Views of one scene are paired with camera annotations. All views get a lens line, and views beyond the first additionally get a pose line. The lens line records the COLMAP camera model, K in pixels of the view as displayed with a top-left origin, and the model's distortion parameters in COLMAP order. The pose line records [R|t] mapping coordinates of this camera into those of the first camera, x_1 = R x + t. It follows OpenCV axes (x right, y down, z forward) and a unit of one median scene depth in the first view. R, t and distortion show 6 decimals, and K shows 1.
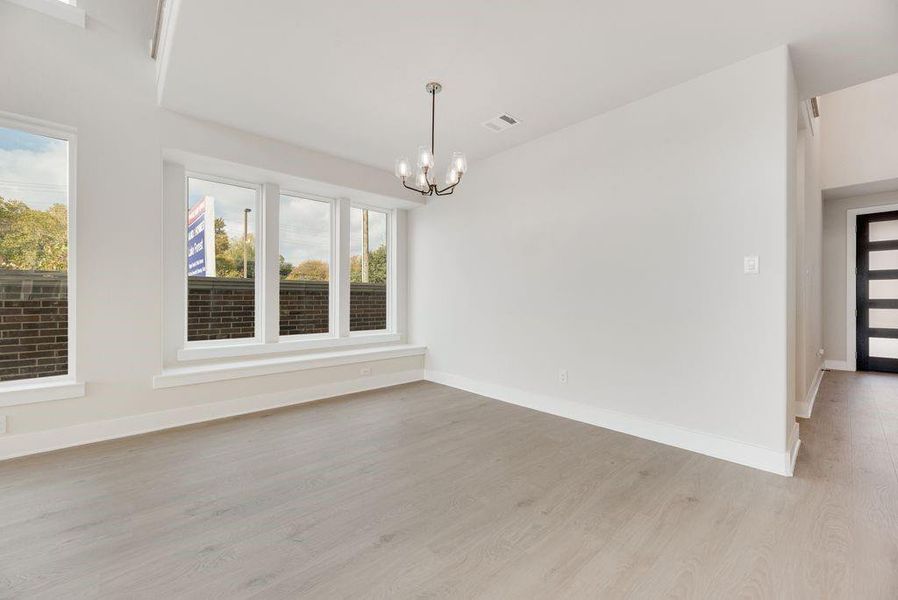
lens RADIAL K [[361.4, 0, 451.1], [0, 361.4, 298.7], [0, 0, 1]] dist [0.003052, 0.000167]
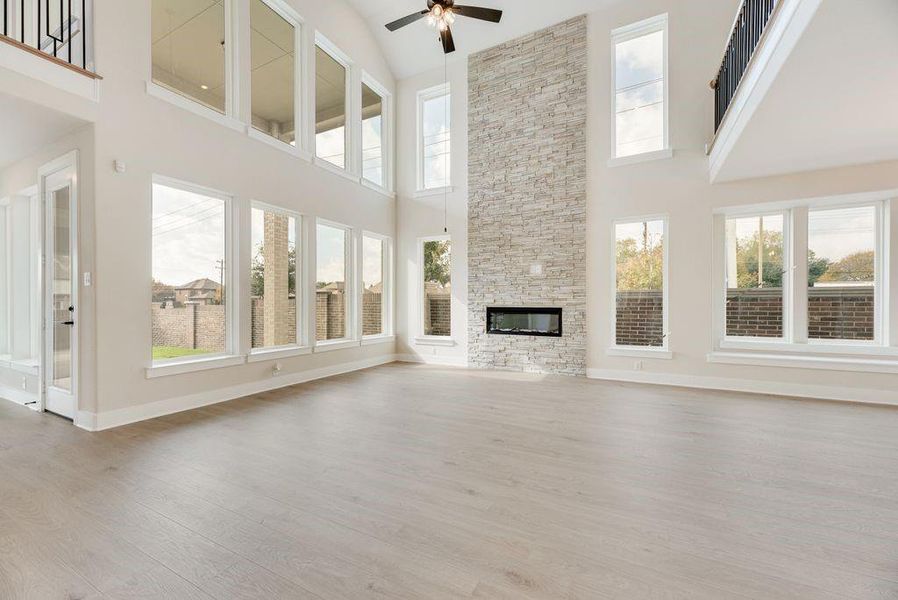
lens RADIAL K [[361.4, 0, 450.0], [0, 361.4, 304.8], [0, 0, 1]] dist [0.003052, 0.000167]
pose [[0.342288, -0.001827, -0.939593, 0.179605], [0.002822, 0.999996, -0.000917, -0.003547], [0.939591, -0.002337, 0.342292, -0.381661]]
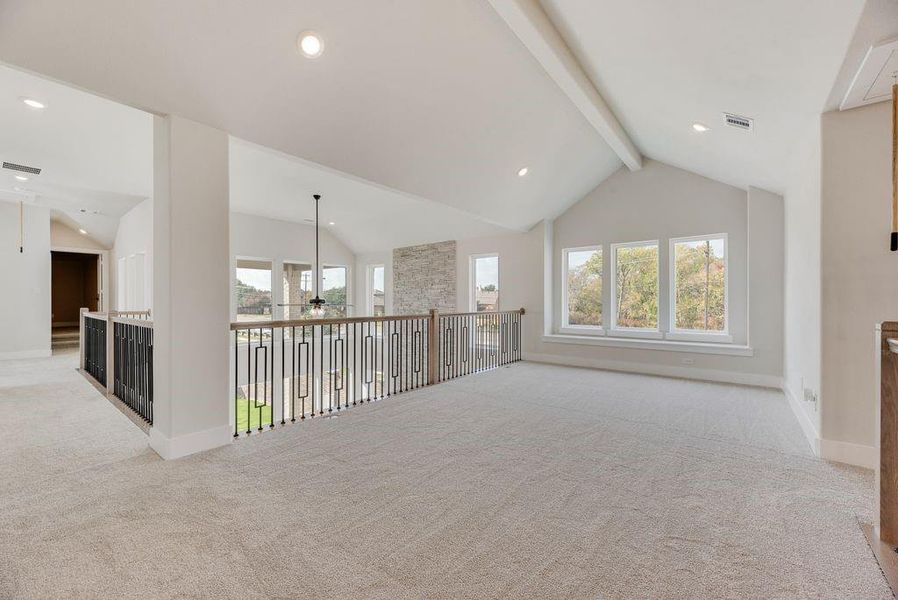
lens RADIAL K [[361.4, 0, 446.0], [0, 361.4, 300.2], [0, 0, 1]] dist [0.003052, 0.000167]
pose [[0.139190, -0.002587, -0.990262, 0.849624], [0.005054, 0.999985, -0.001902, -0.643873], [0.990253, -0.004741, 0.139201, 0.142638]]
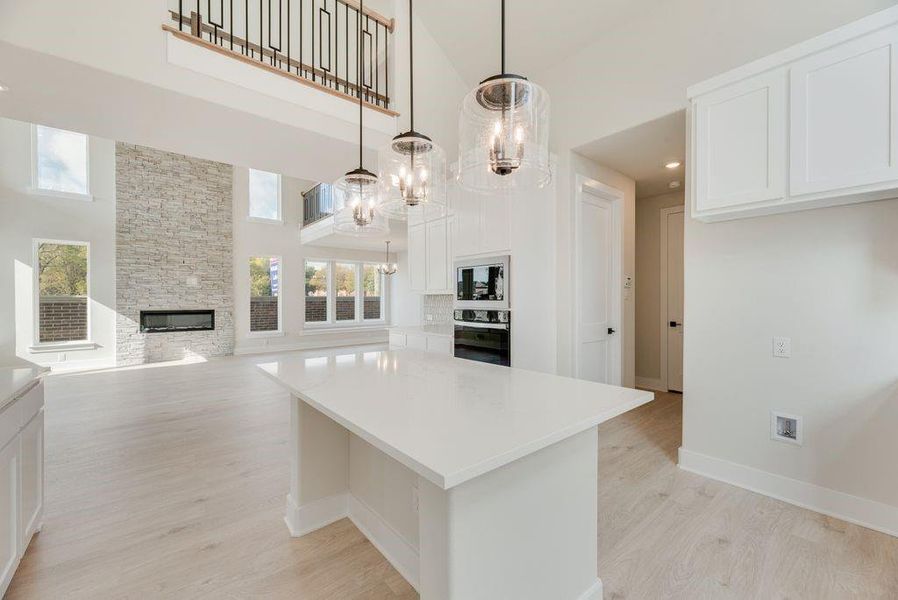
lens RADIAL K [[361.4, 0, 451.3], [0, 361.4, 299.8], [0, 0, 1]] dist [0.003052, 0.000167]
pose [[0.999071, -0.003782, -0.042937, 0.375669], [0.004039, 0.999974, 0.005901, -0.045371], [0.042914, -0.006069, 0.999060, -1.269770]]
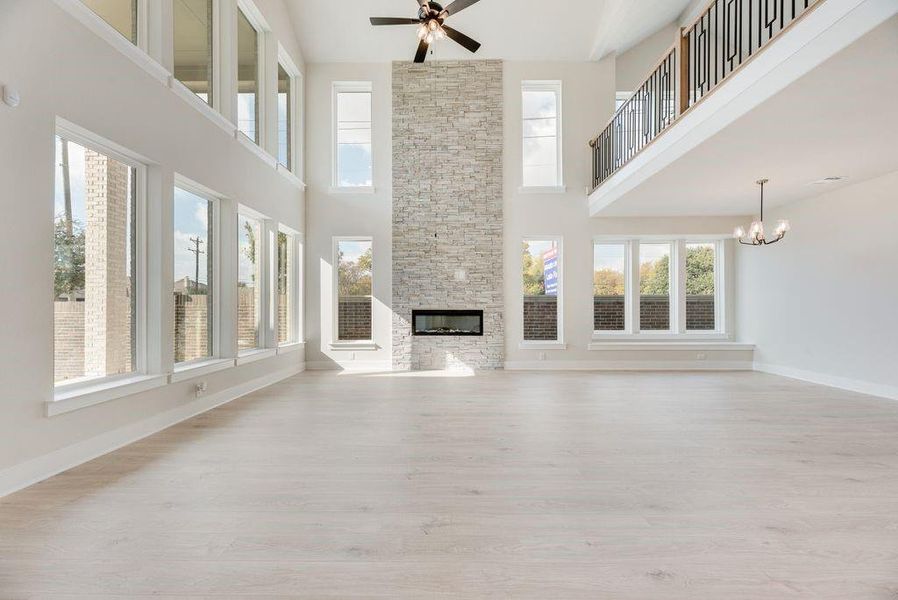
lens RADIAL K [[361.4, 0, 449.0], [0, 361.4, 304.4], [0, 0, 1]] dist [0.003052, 0.000167]
pose [[0.728738, -0.010769, -0.684708, 0.022367], [0.005734, 0.999937, -0.009624, -0.002697], [0.684769, 0.003087, 0.728754, -0.692062]]
